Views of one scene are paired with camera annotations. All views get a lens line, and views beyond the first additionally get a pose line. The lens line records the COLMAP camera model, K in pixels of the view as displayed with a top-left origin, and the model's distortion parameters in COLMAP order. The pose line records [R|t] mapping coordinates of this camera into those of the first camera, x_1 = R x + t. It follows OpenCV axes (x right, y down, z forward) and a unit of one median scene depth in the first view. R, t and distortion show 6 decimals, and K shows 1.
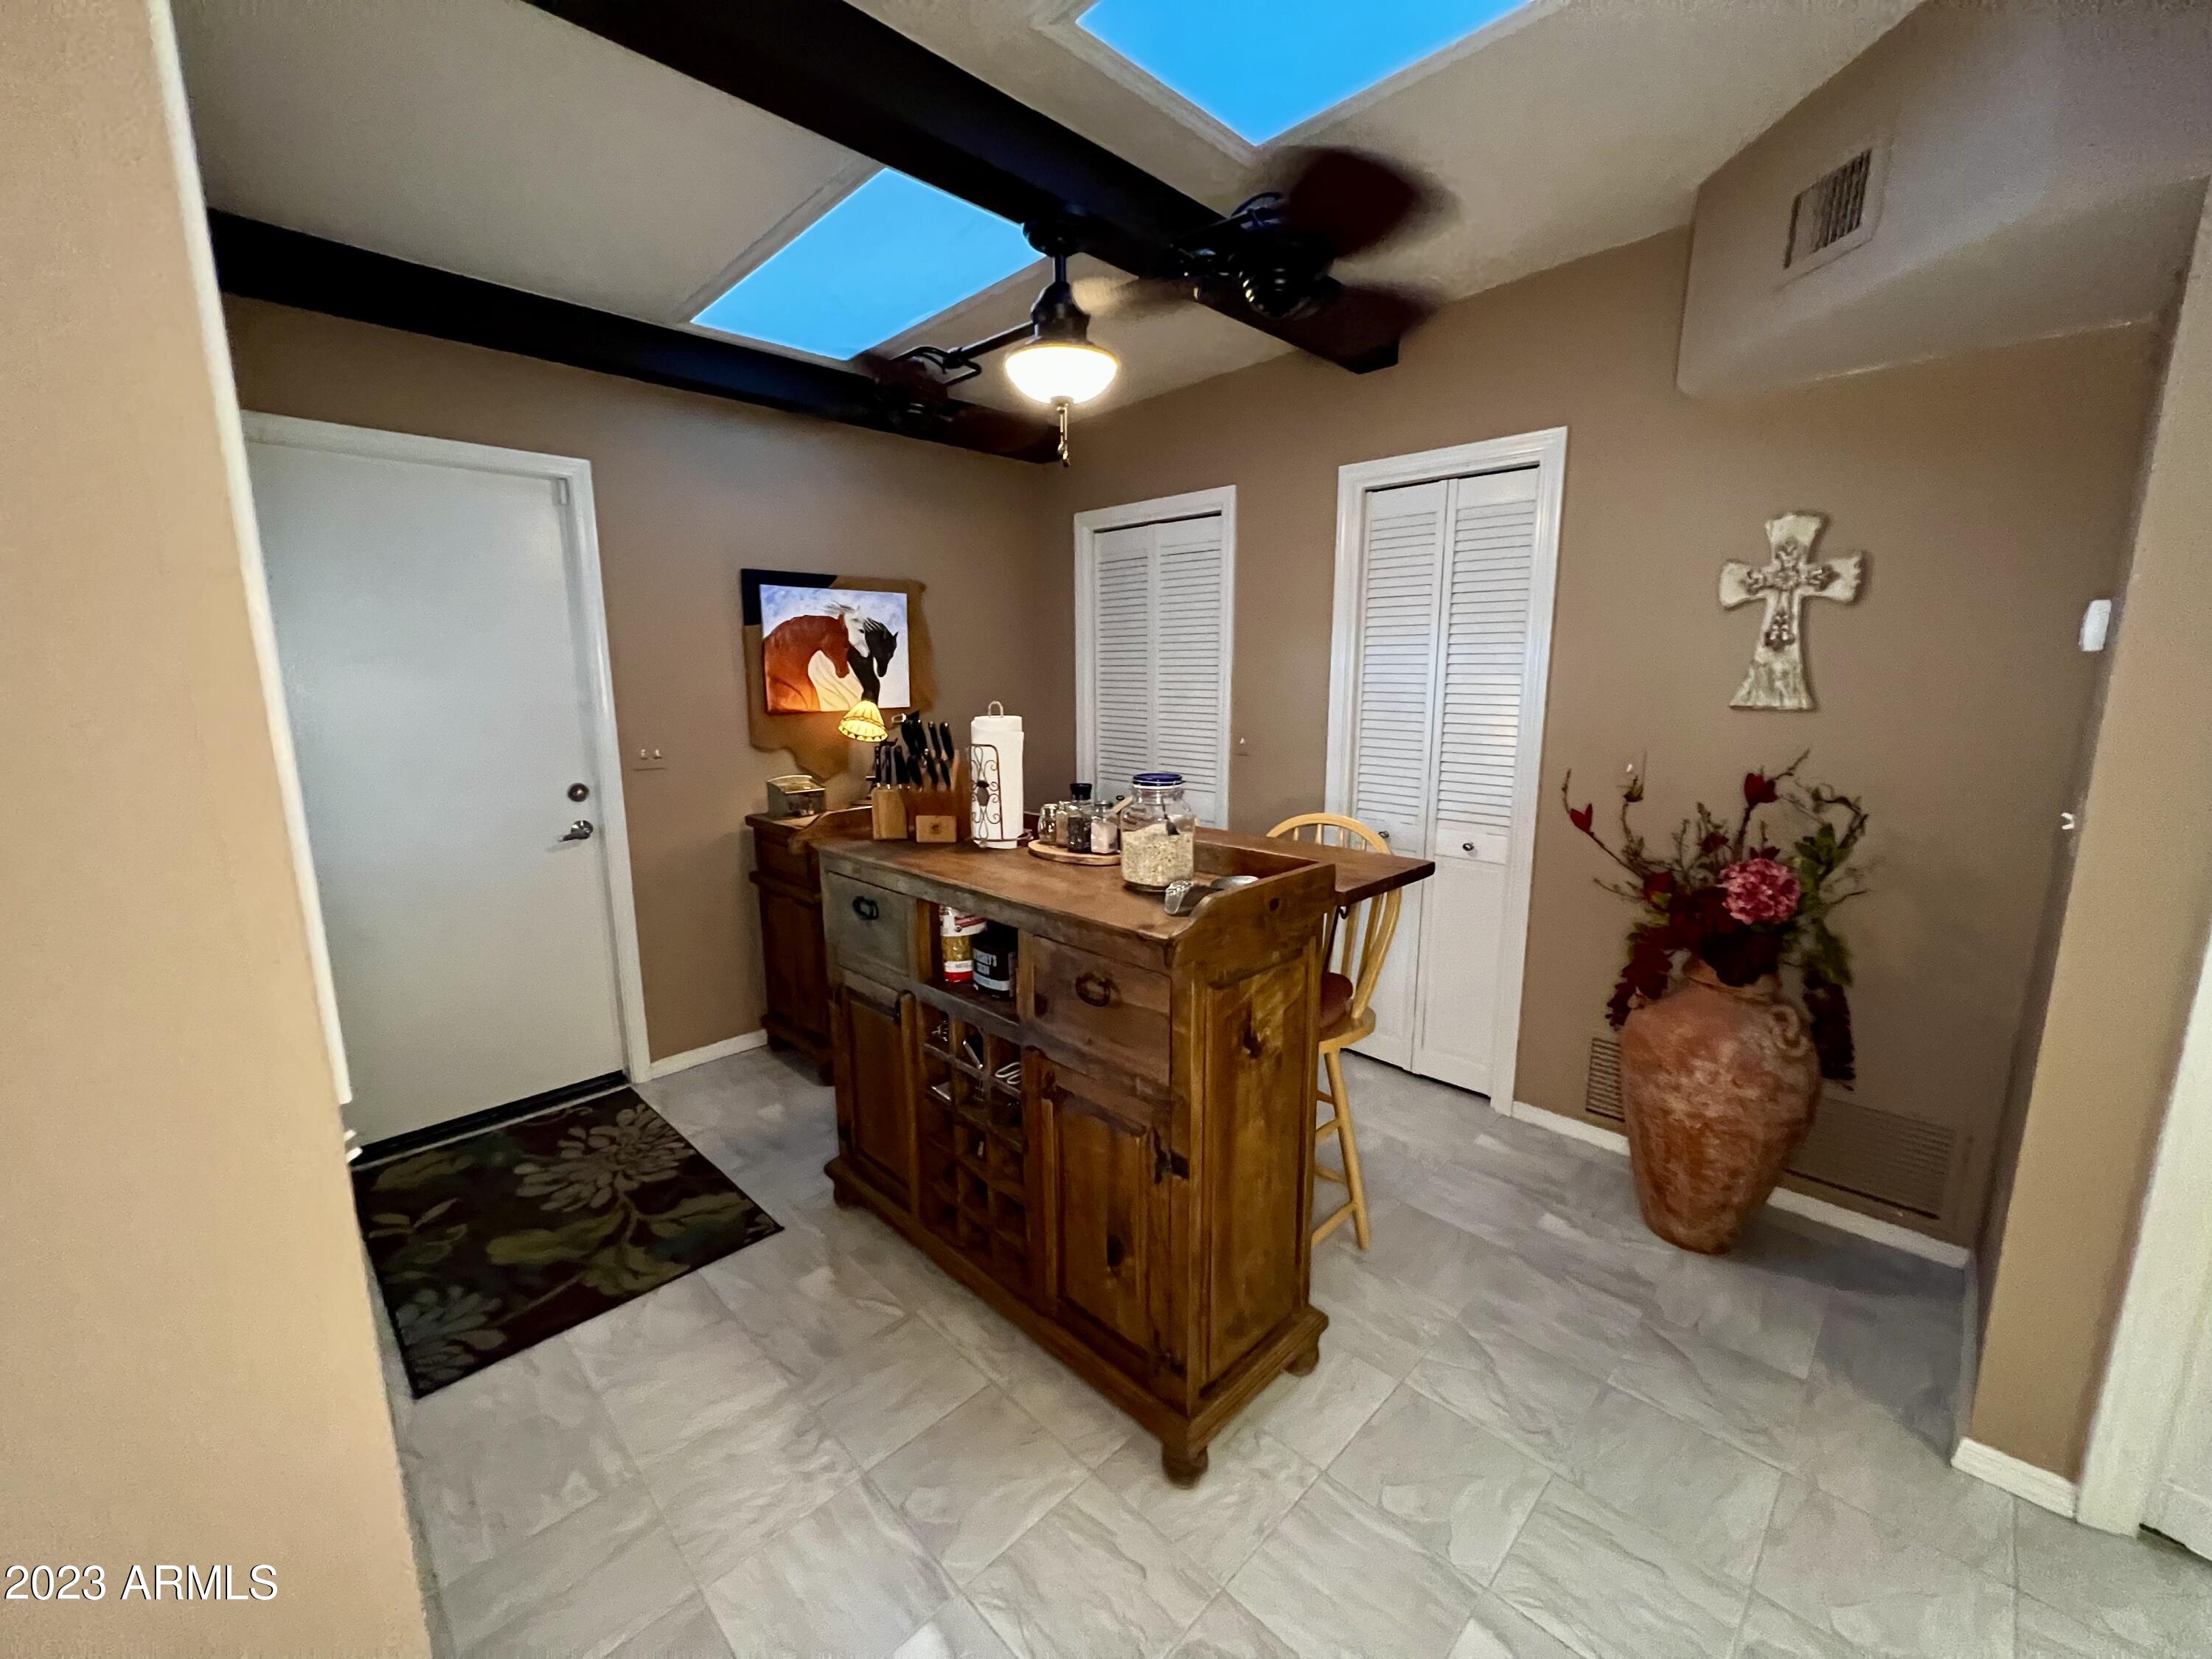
lens RADIAL K [[890.1, 0, 1101.2], [0, 890.1, 835.4], [0, 0, 1]] dist [0.000030, 0.000318]
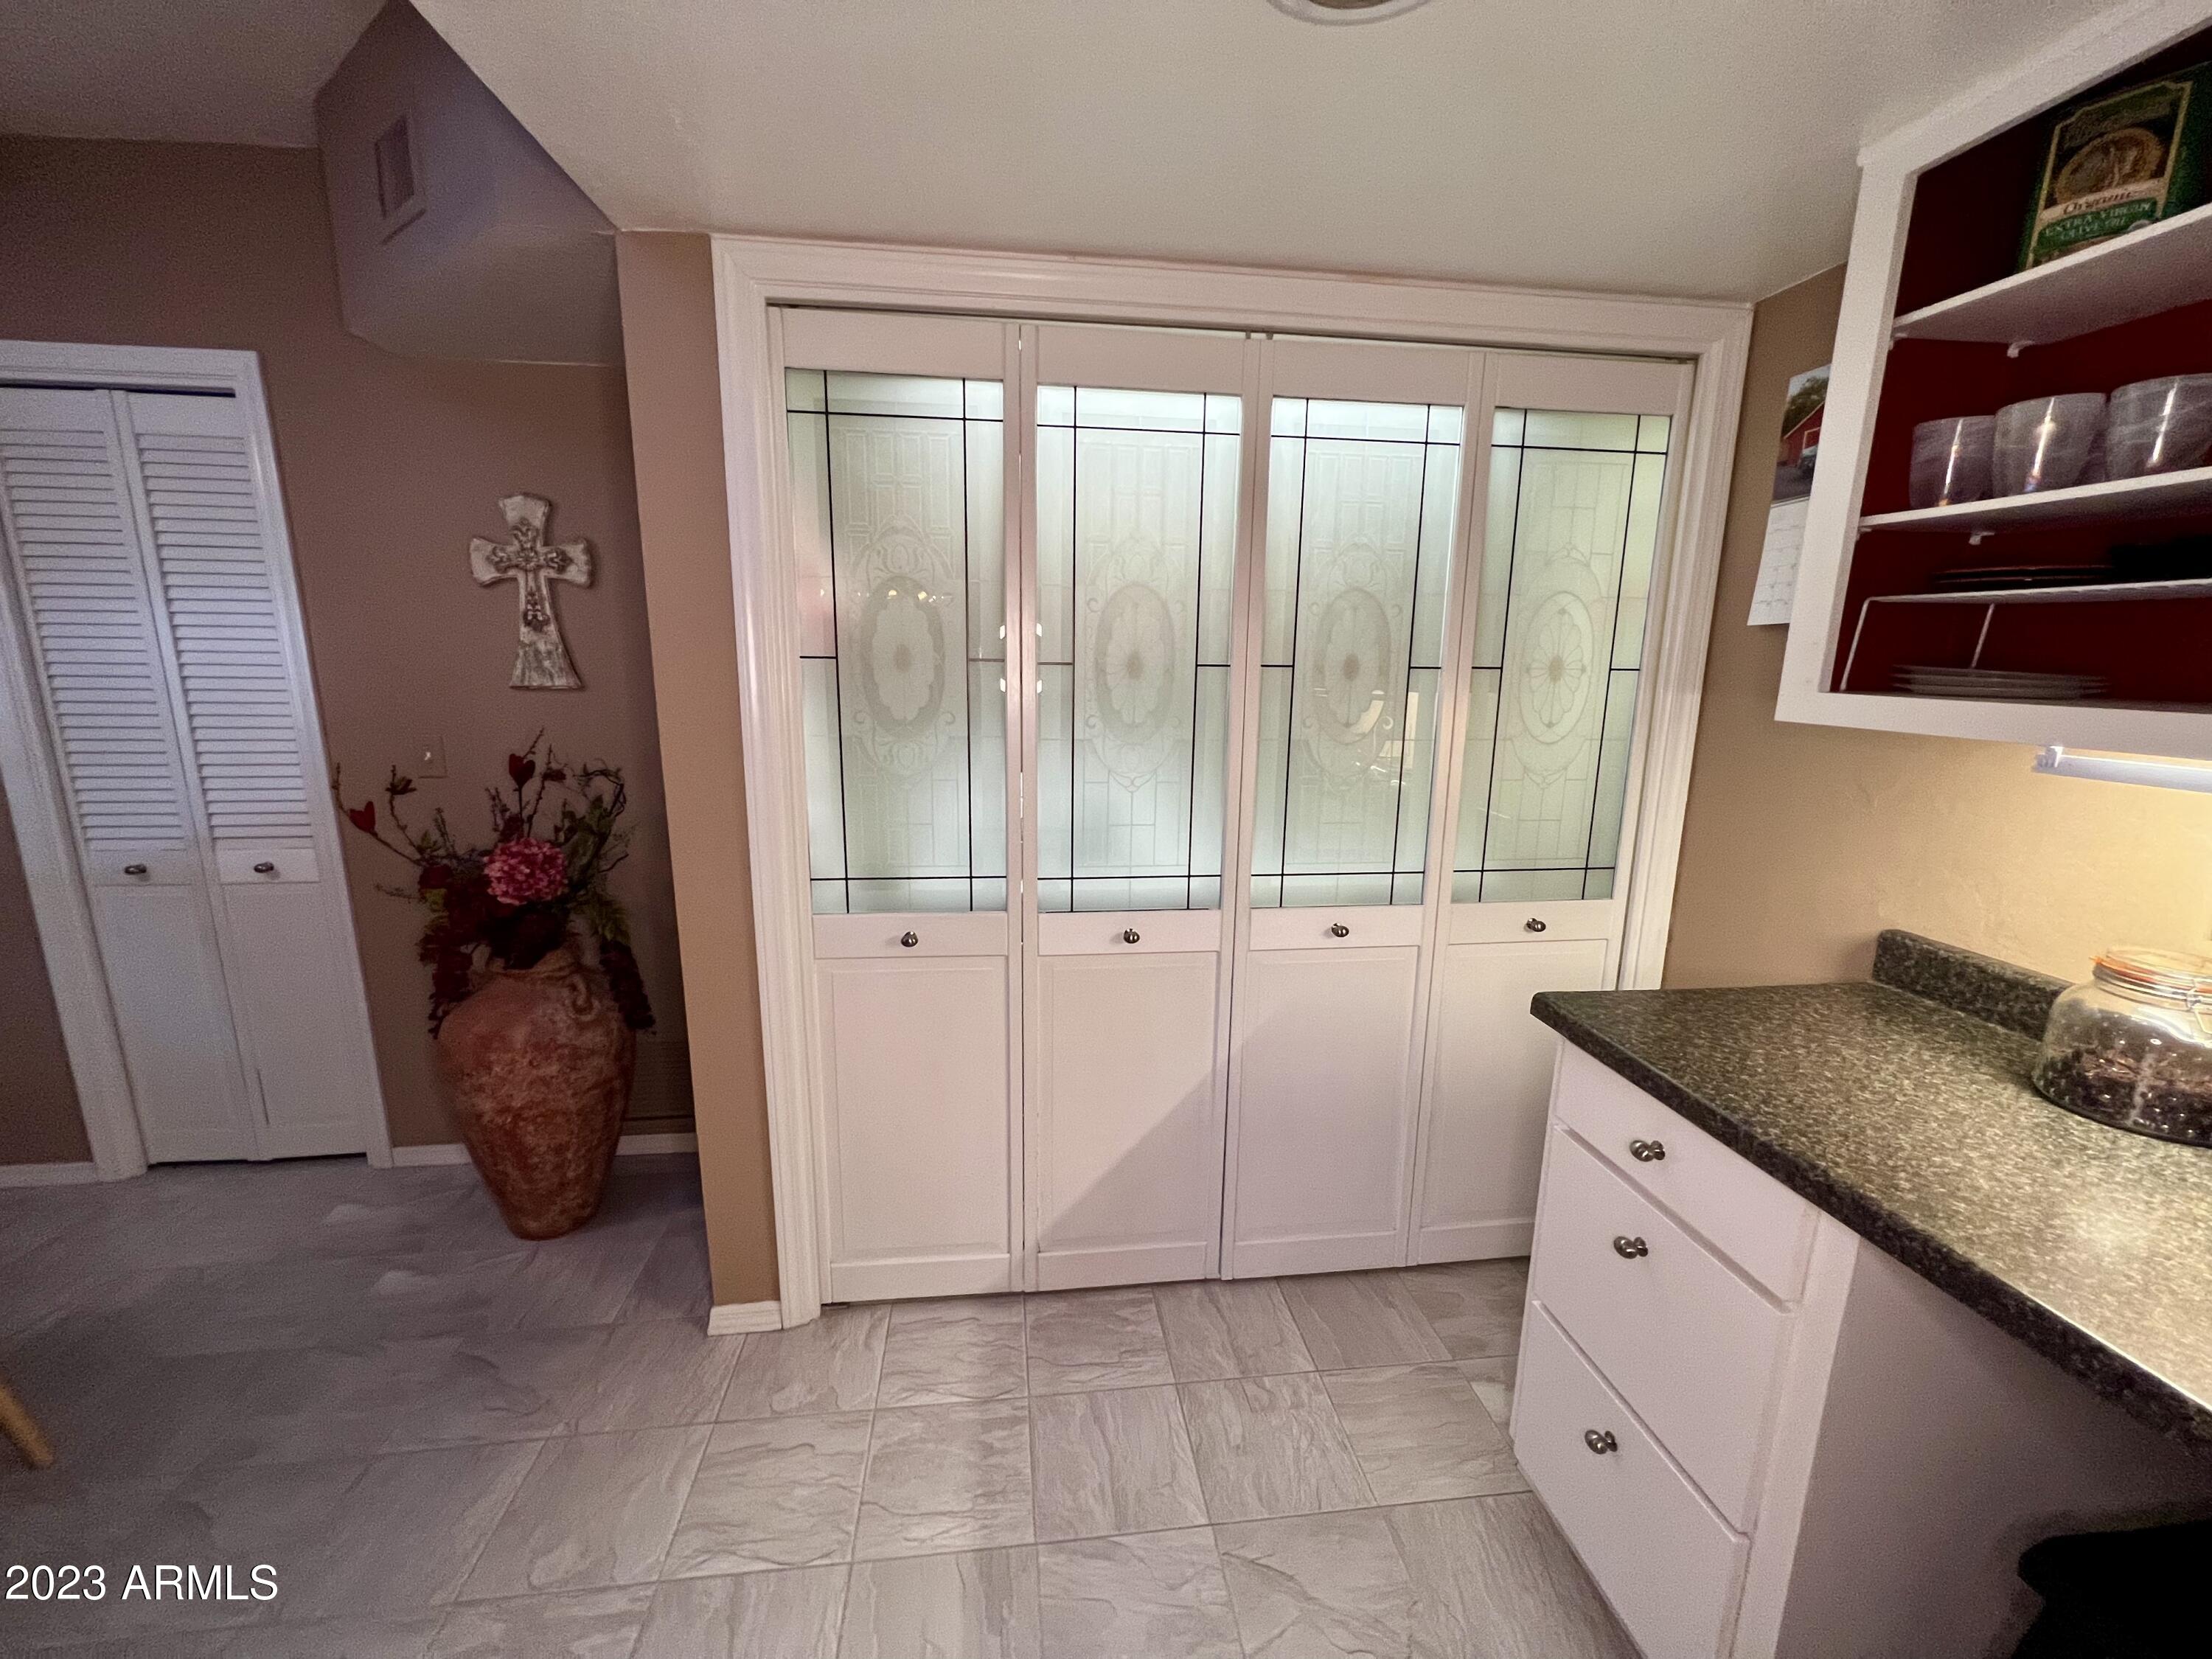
lens RADIAL K [[890.1, 0, 1106.2], [0, 890.1, 832.7], [0, 0, 1]] dist [0.000030, 0.000318]
pose [[0.613372, -0.145221, 0.776328, 0.344251], [0.133996, 0.987835, 0.078916, 0.026712], [-0.778344, 0.055620, 0.625369, -0.126299]]
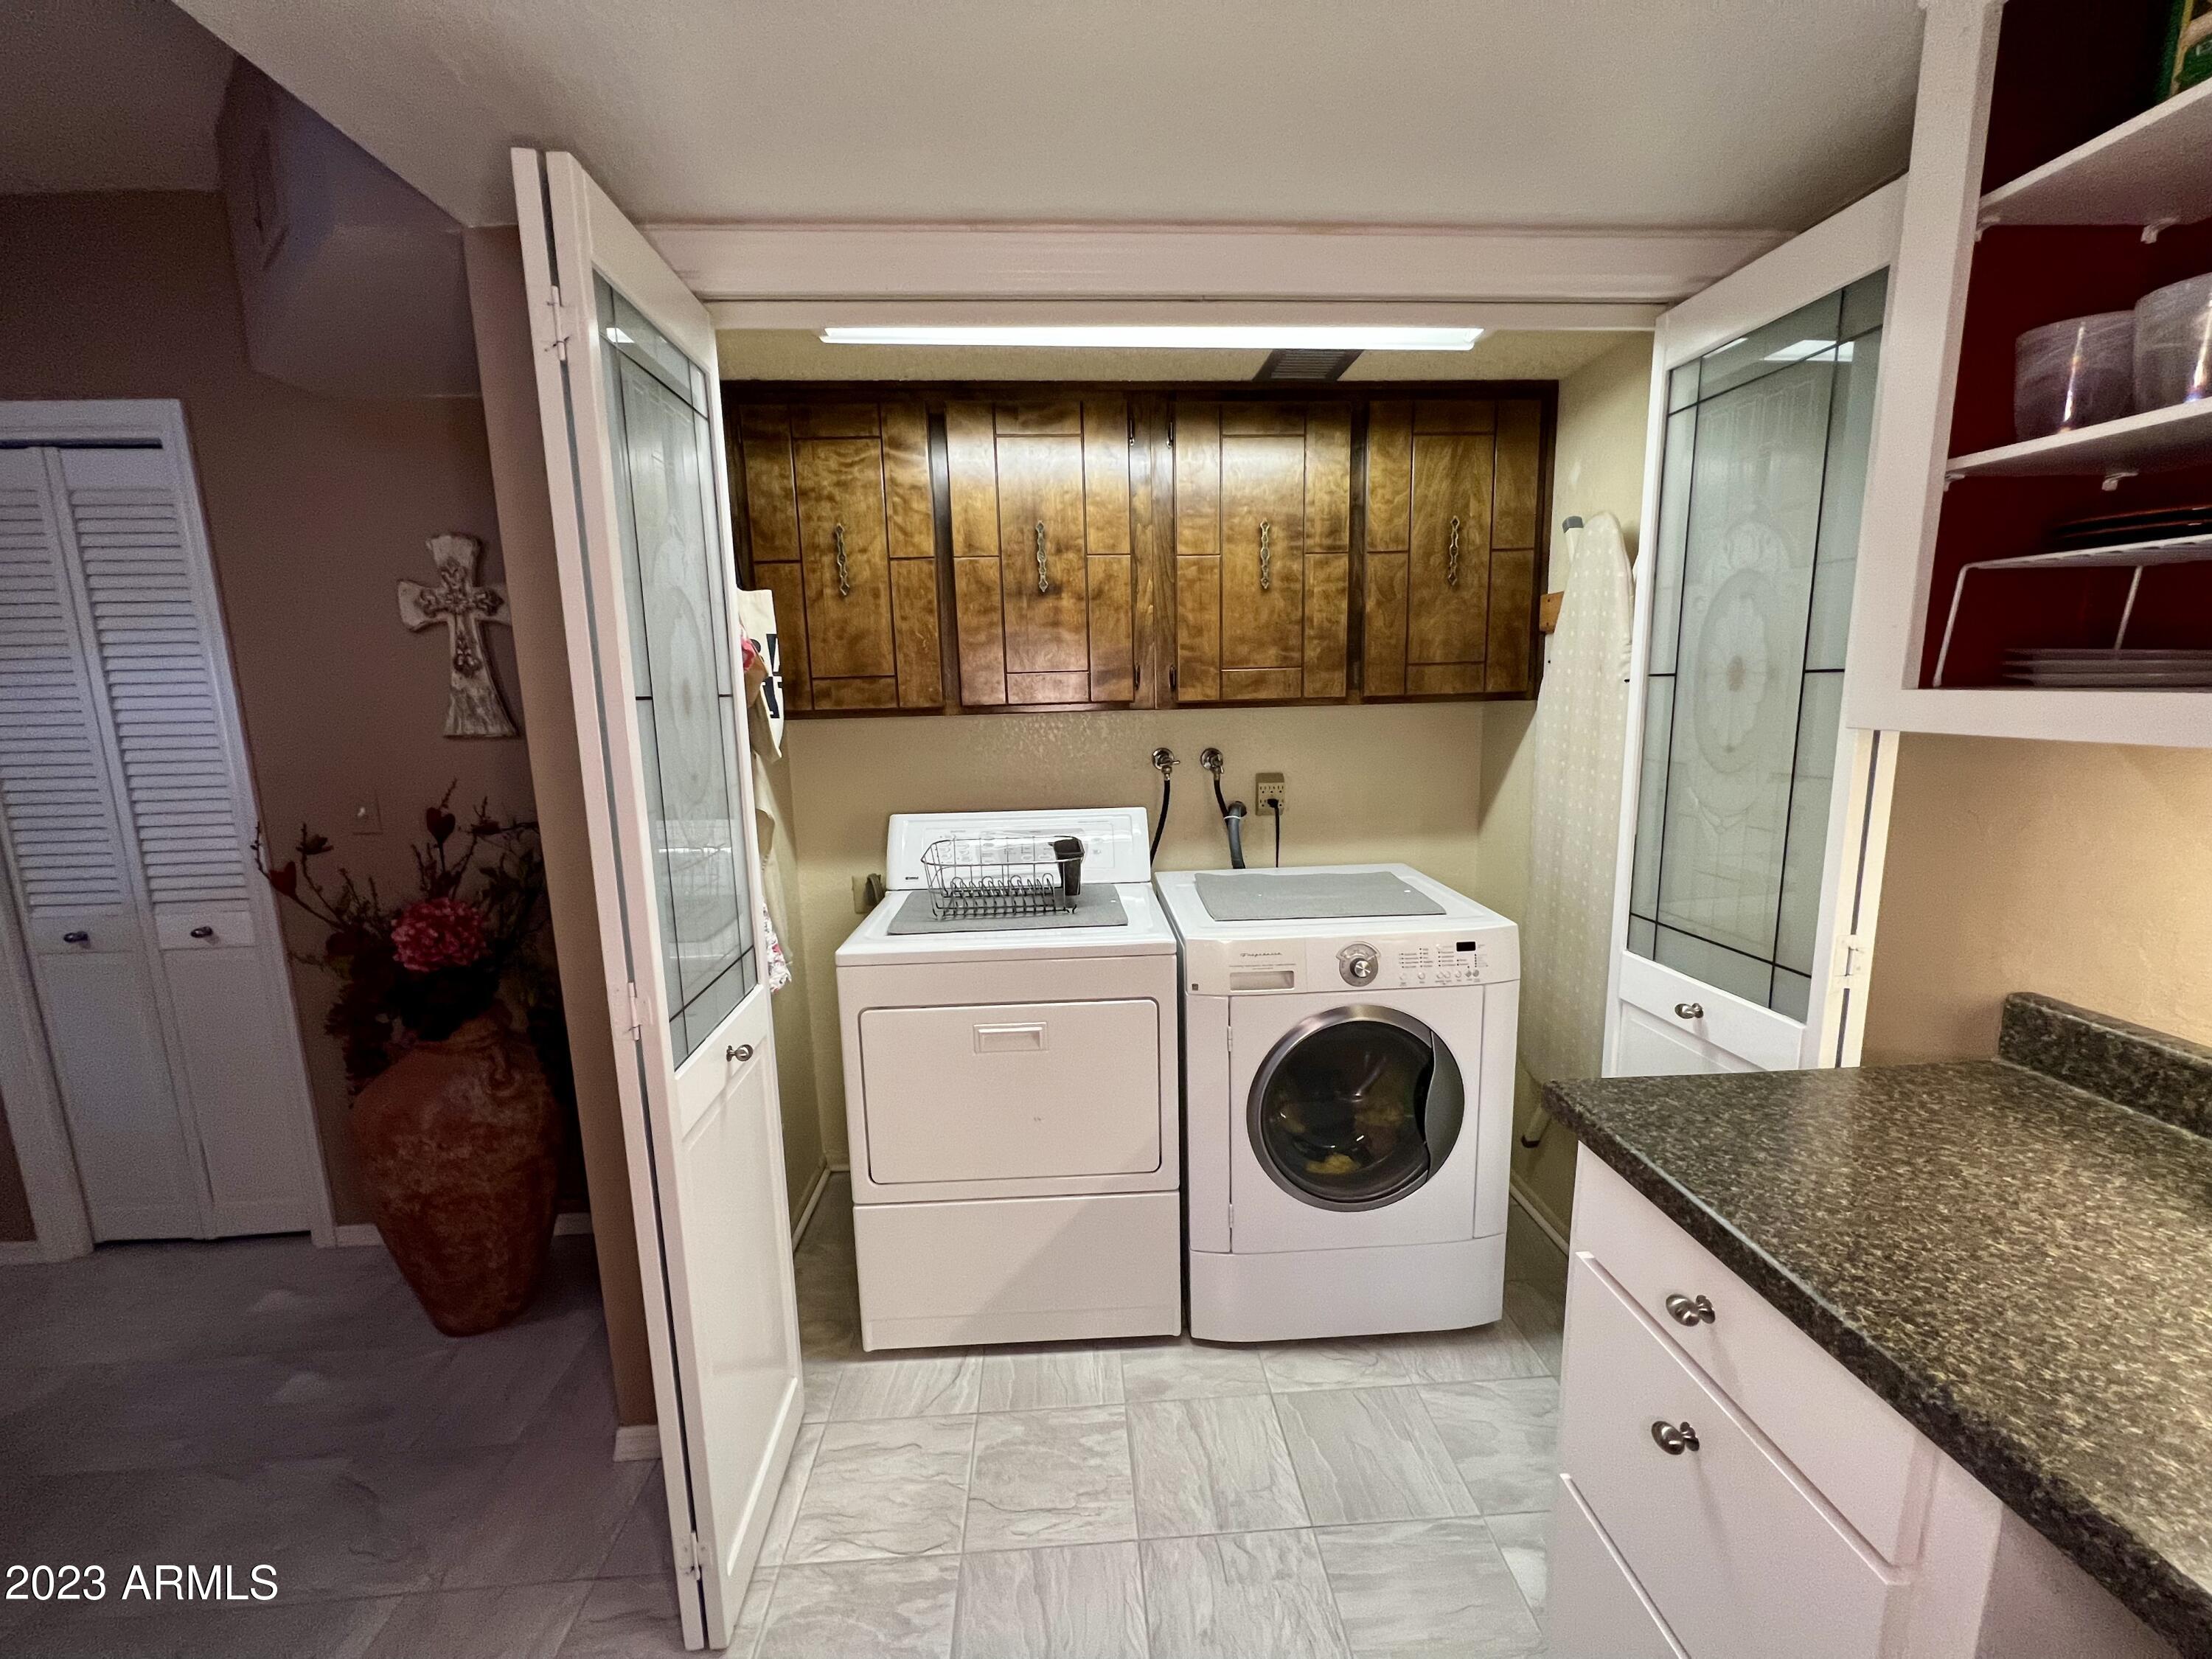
lens RADIAL K [[890.1, 0, 1105.5], [0, 890.1, 832.7], [0, 0, 1]] dist [0.000030, 0.000318]
pose [[0.661803, -0.133492, 0.737697, 0.494693], [0.160567, 0.986423, 0.034453, 0.035668], [-0.732281, 0.095649, 0.674253, -0.131270]]
